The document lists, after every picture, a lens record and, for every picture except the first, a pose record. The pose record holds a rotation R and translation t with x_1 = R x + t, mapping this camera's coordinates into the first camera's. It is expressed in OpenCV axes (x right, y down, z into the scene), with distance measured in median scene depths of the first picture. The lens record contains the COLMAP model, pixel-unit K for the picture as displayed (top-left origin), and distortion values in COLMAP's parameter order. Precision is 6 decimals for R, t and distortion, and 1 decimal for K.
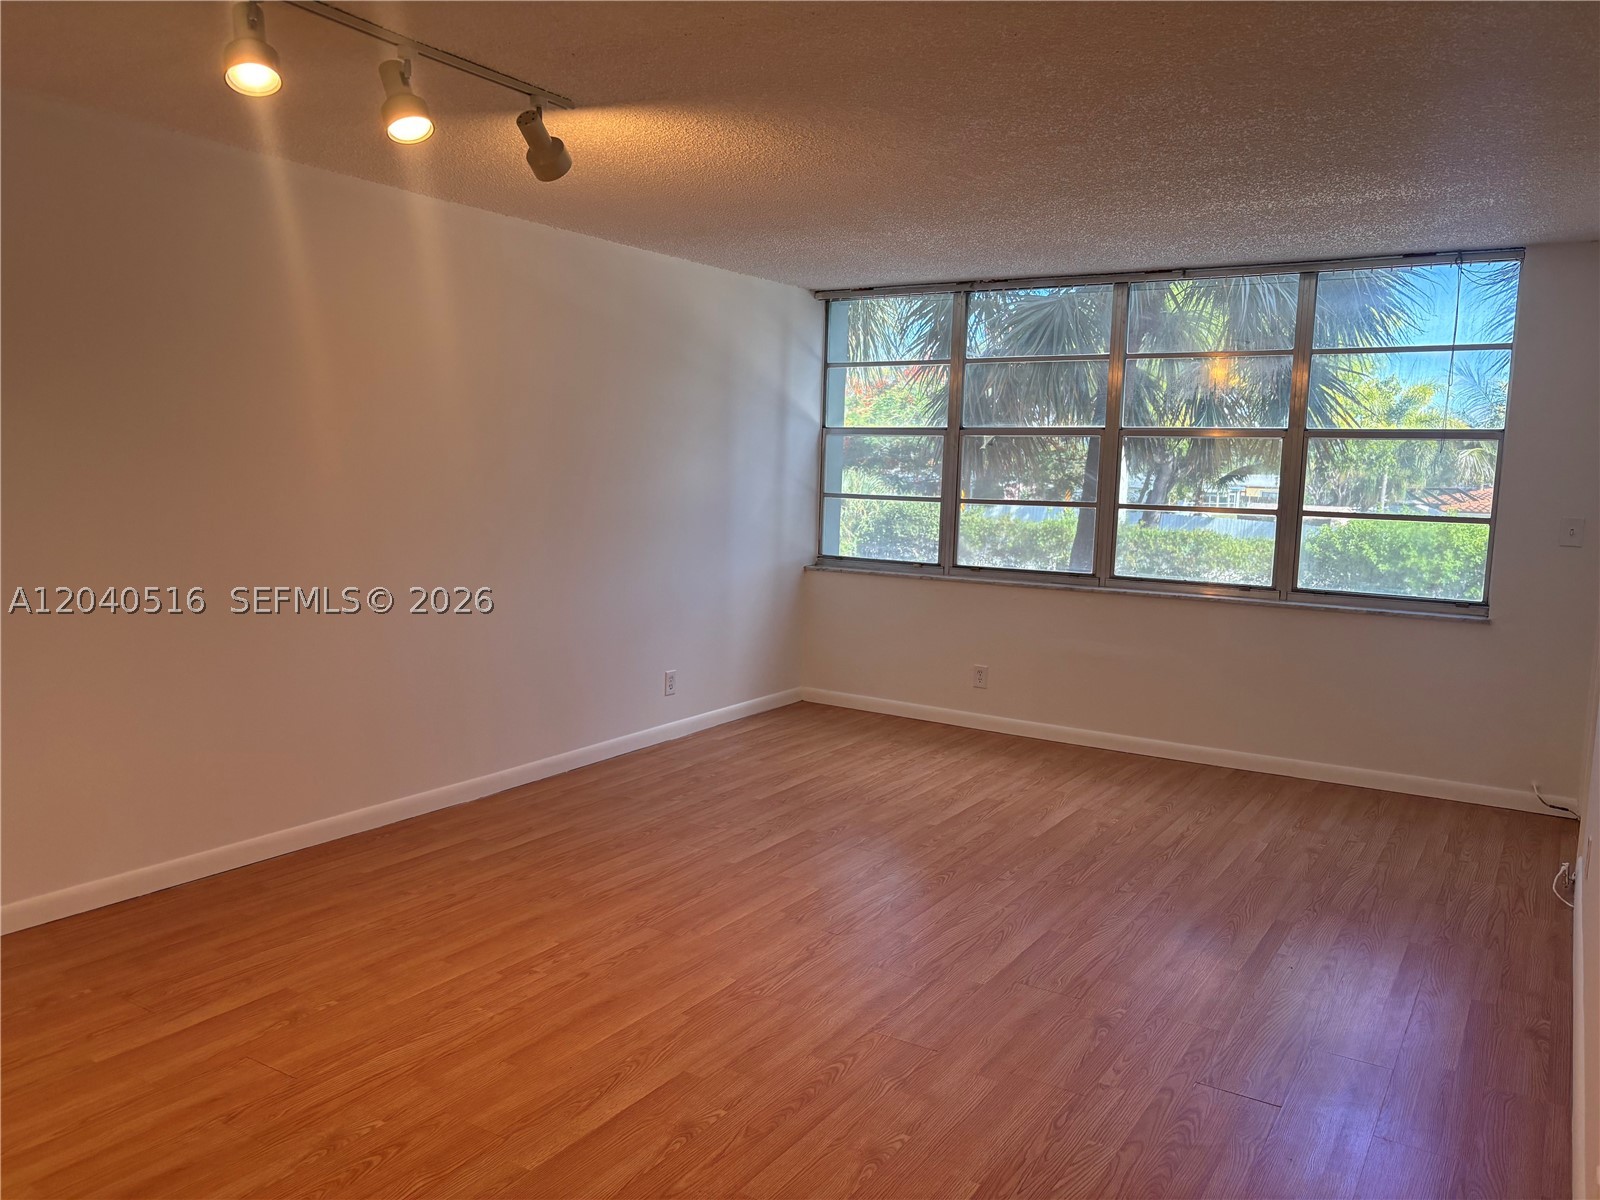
lens RADIAL K [[1206.7, 0, 798.9], [0, 1206.7, 602.7], [0, 0, 1]] dist [0.006395, 0.004575]
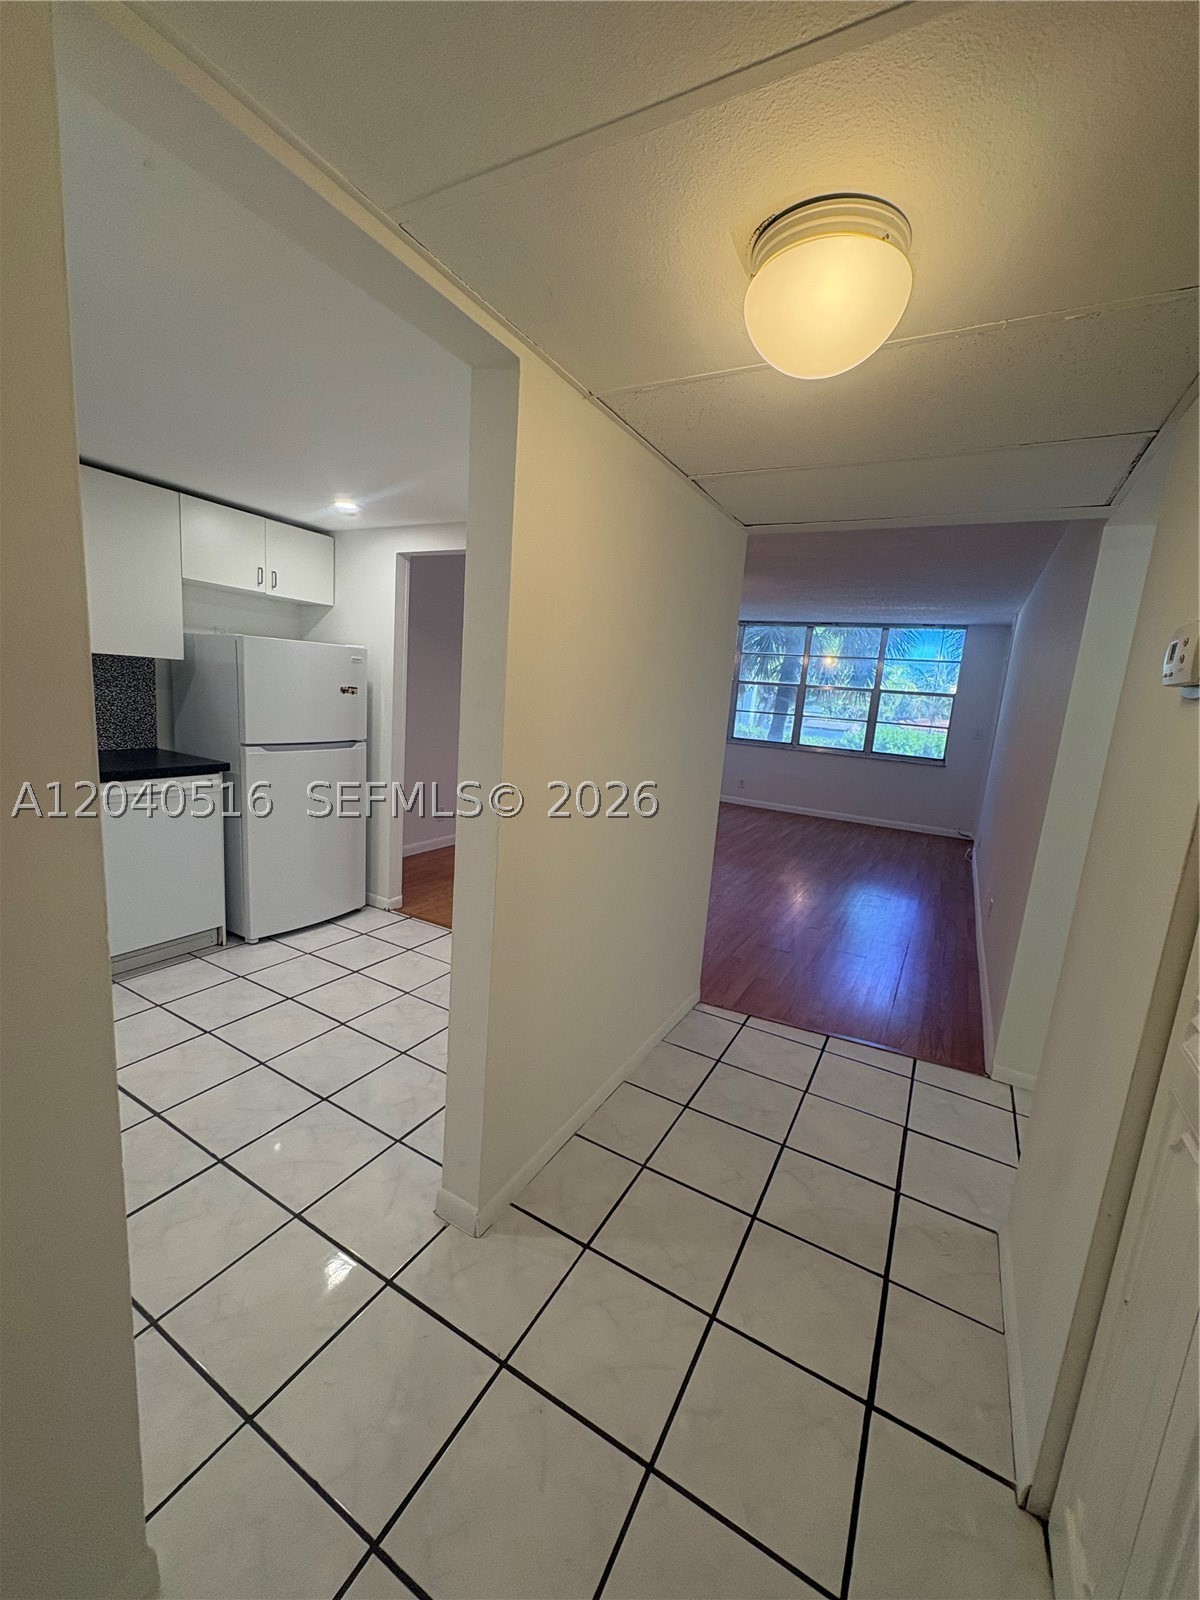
lens RADIAL K [[639.9, 0, 599.7], [0, 639.9, 800.1], [0, 0, 1]] dist [-0.001149, -0.000033]
pose [[0.997116, 0.038274, 0.065528, -0.257218], [-0.041425, 0.998016, 0.047417, 0.051919], [-0.063583, -0.049994, 0.996724, -0.332719]]
